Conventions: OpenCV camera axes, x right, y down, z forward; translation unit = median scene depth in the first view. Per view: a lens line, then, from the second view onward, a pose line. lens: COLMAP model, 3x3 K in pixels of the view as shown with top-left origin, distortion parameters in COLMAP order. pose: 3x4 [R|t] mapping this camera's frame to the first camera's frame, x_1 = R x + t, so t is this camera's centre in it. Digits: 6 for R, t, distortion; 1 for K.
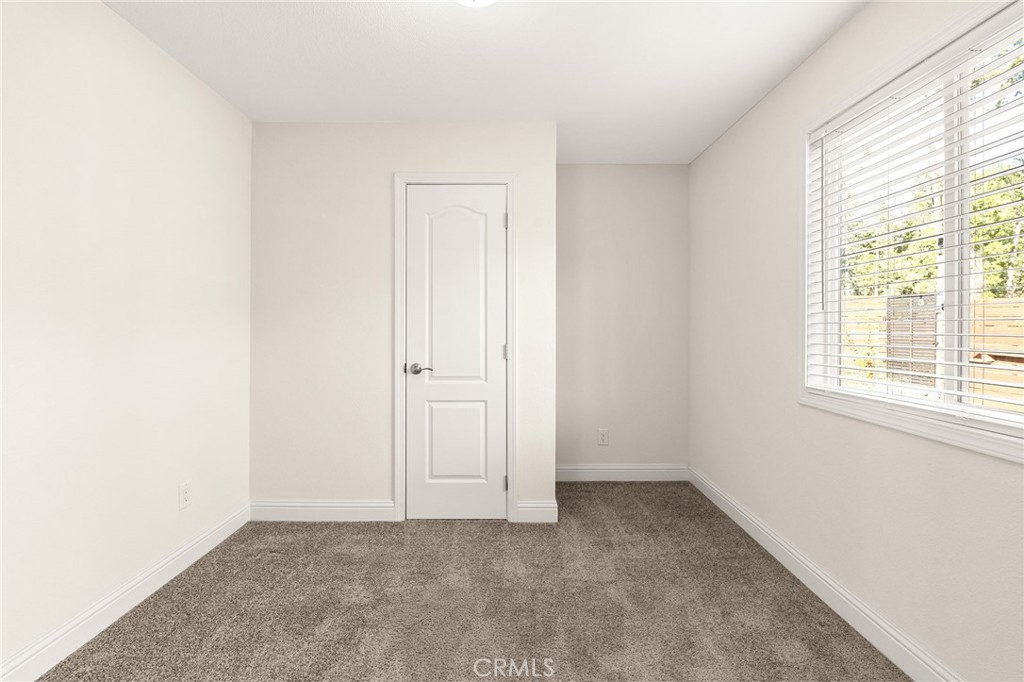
lens RADIAL K [[451.3, 0, 512.0], [0, 451.3, 323.4], [0, 0, 1]] dist [-0.011642, 0.002195]
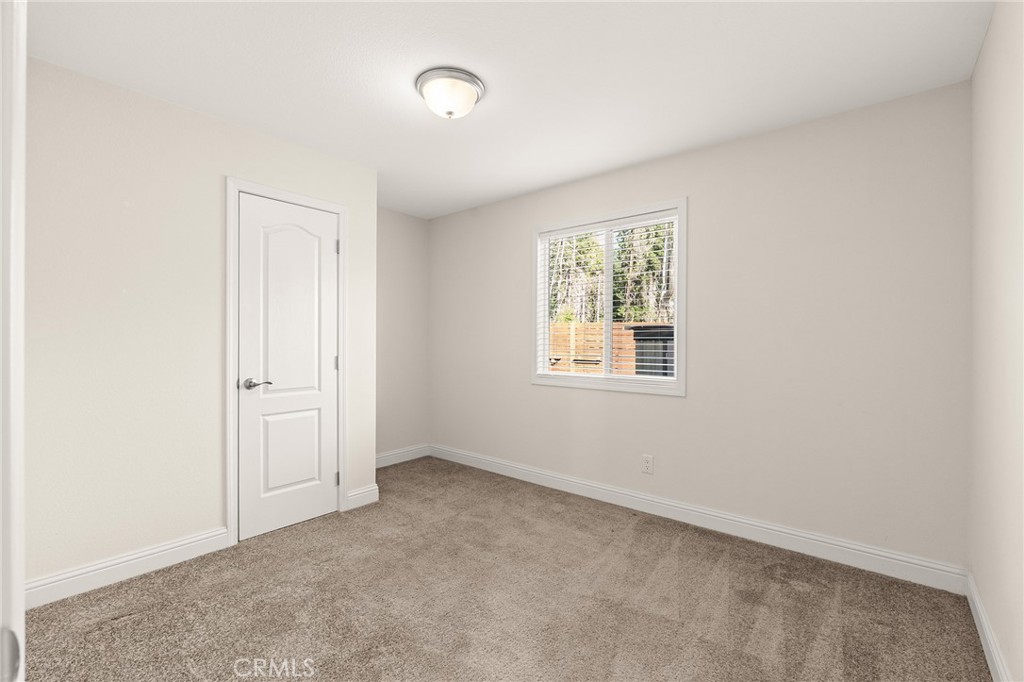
lens RADIAL K [[451.3, 0, 505.4], [0, 451.3, 340.4], [0, 0, 1]] dist [-0.011642, 0.002195]
pose [[0.642978, -0.000543, 0.765885, -0.608385], [-0.004753, 0.999978, 0.004699, -0.000310], [-0.765870, -0.006662, 0.642961, -0.046115]]
